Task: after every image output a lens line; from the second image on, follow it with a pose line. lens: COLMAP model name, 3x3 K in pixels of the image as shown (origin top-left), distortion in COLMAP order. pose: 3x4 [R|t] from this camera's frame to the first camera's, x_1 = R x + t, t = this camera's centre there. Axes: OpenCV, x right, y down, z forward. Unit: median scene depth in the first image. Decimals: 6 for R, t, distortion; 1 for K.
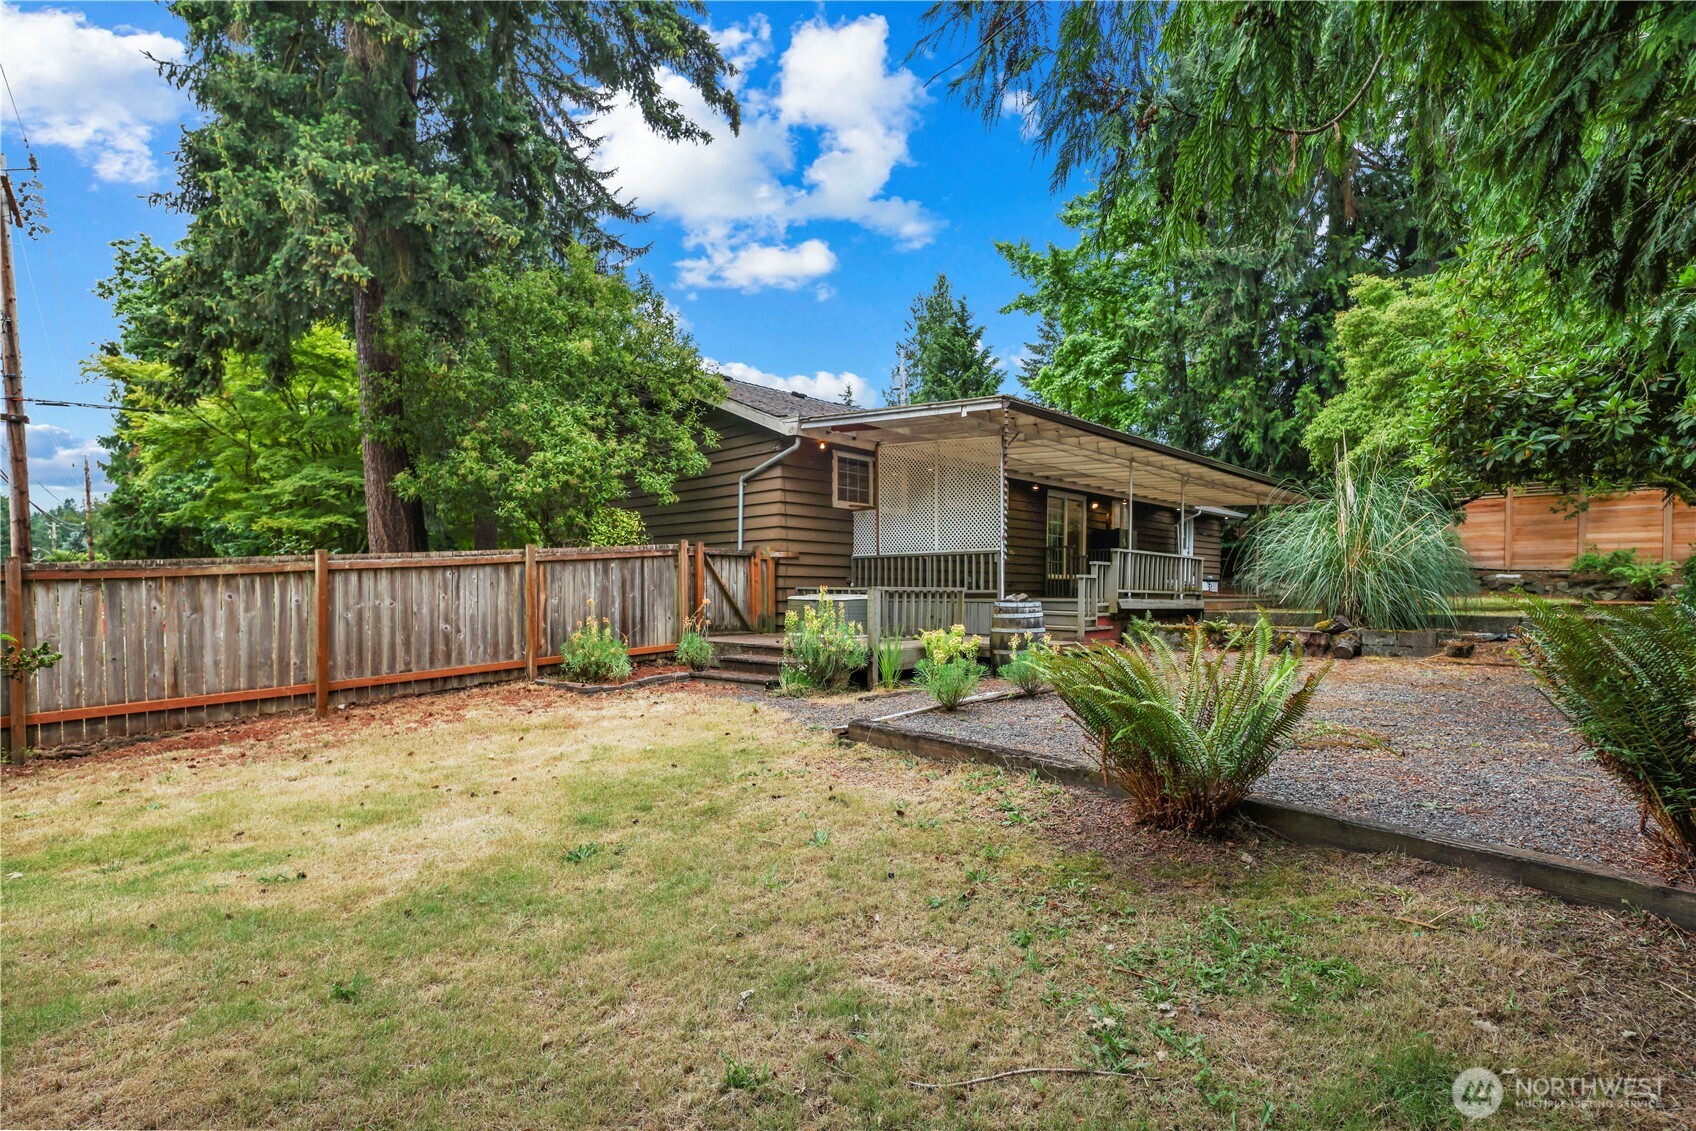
lens RADIAL K [[821.1, 0, 843.1], [0, 821.1, 616.8], [0, 0, 1]] dist [0.003367, -0.007228]
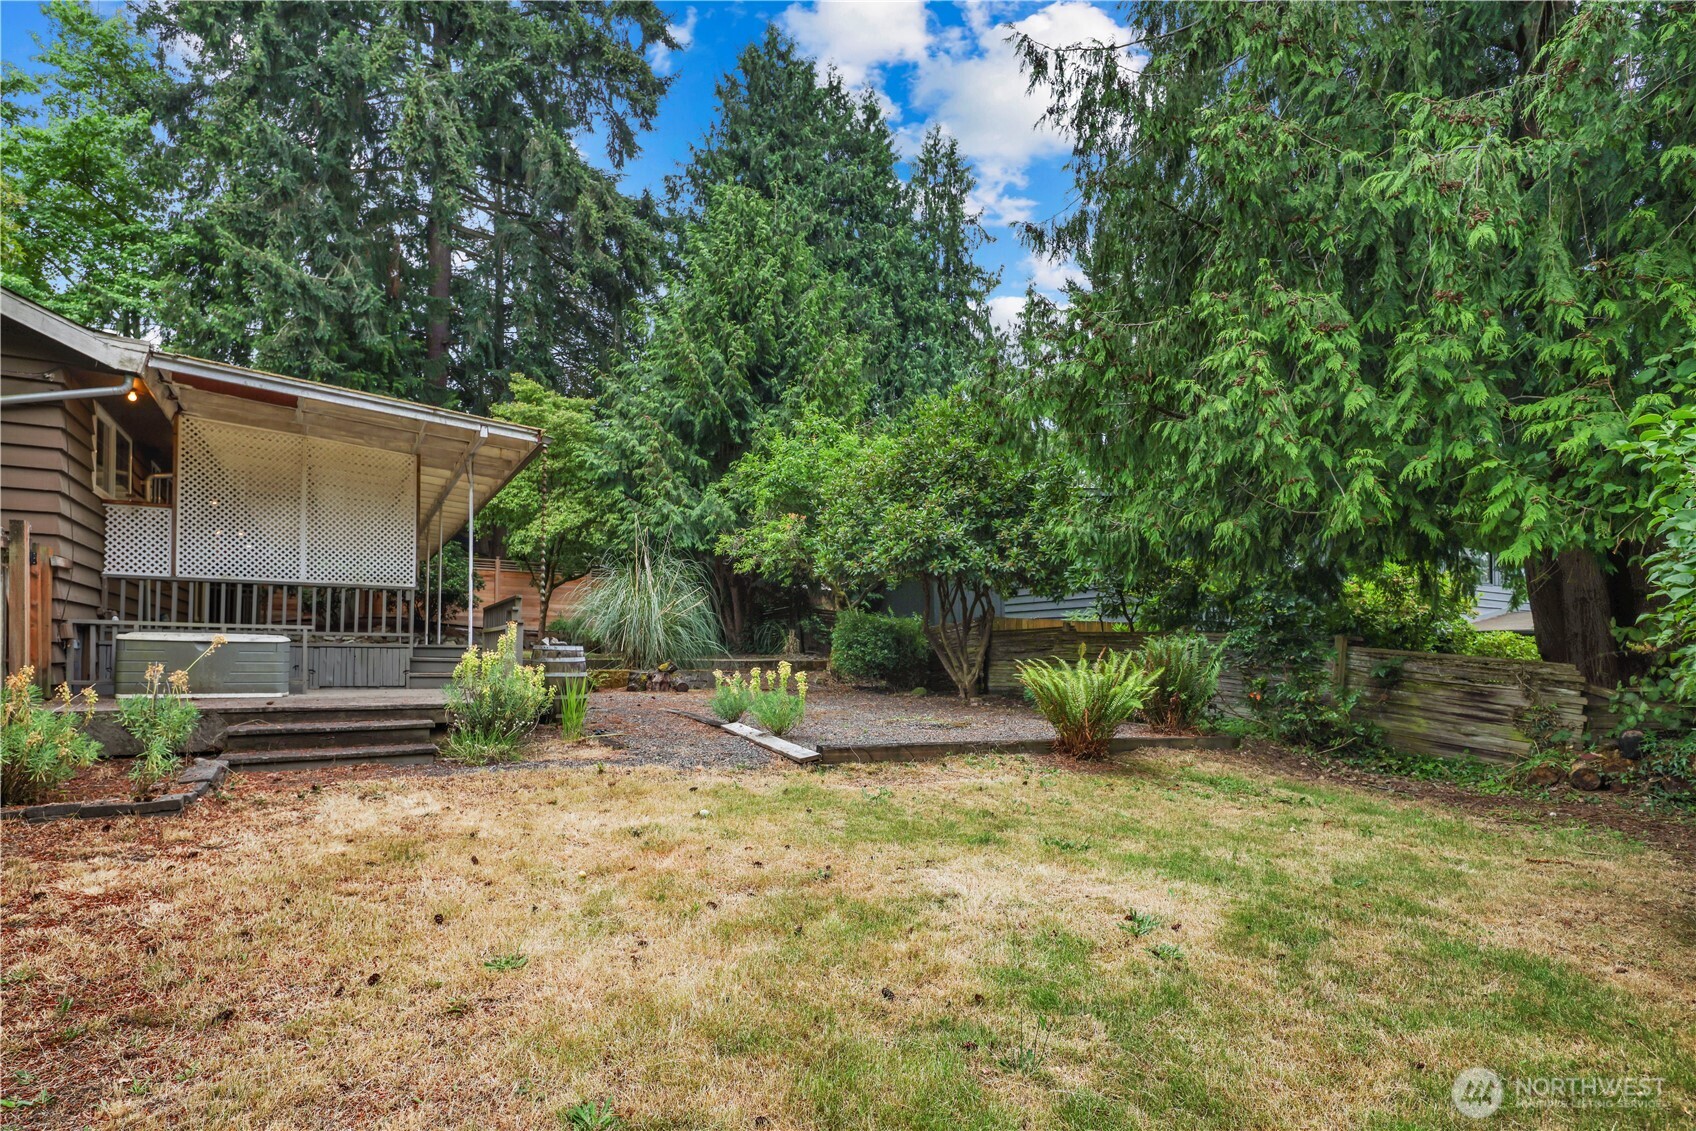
lens RADIAL K [[836.7, 0, 839.1], [0, 836.7, 638.1], [0, 0, 1]] dist [-0.001695, -0.001135]
pose [[0.251688, 0.020515, 0.967591, -0.428939], [0.023831, 0.999341, -0.027387, 0.005302], [-0.967515, 0.029952, 0.251033, 0.278442]]
